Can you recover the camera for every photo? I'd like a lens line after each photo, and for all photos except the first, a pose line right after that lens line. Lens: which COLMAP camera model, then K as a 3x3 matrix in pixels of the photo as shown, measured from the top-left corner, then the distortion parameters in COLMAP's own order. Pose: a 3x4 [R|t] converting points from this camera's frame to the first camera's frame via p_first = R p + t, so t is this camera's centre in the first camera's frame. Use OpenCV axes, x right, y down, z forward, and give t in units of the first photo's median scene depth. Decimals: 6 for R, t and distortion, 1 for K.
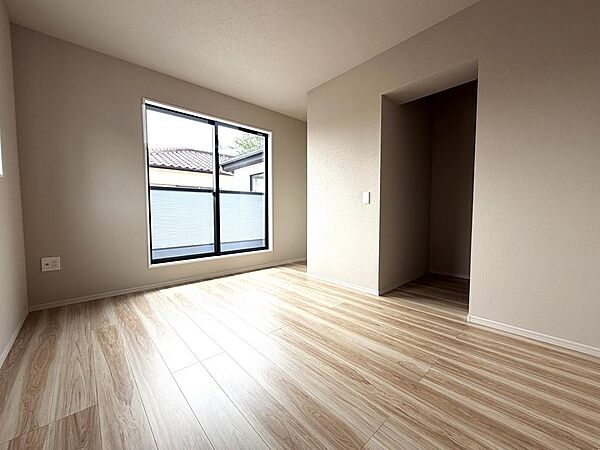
lens RADIAL K [[246.5, 0, 299.2], [0, 246.5, 224.9], [0, 0, 1]] dist [0.001256, 0.000084]
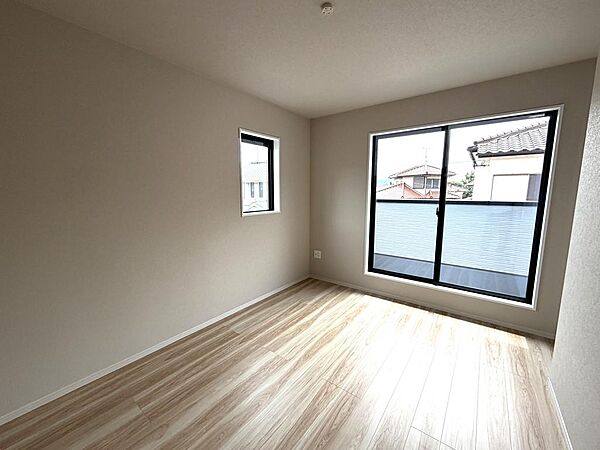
lens RADIAL K [[246.5, 0, 299.2], [0, 246.5, 224.9], [0, 0, 1]] dist [0.001256, 0.000084]
pose [[0.175820, 0.131705, -0.975572, 0.534550], [-0.054097, 0.990805, 0.124012, -0.217183], [0.982935, 0.030972, 0.181328, 0.486337]]
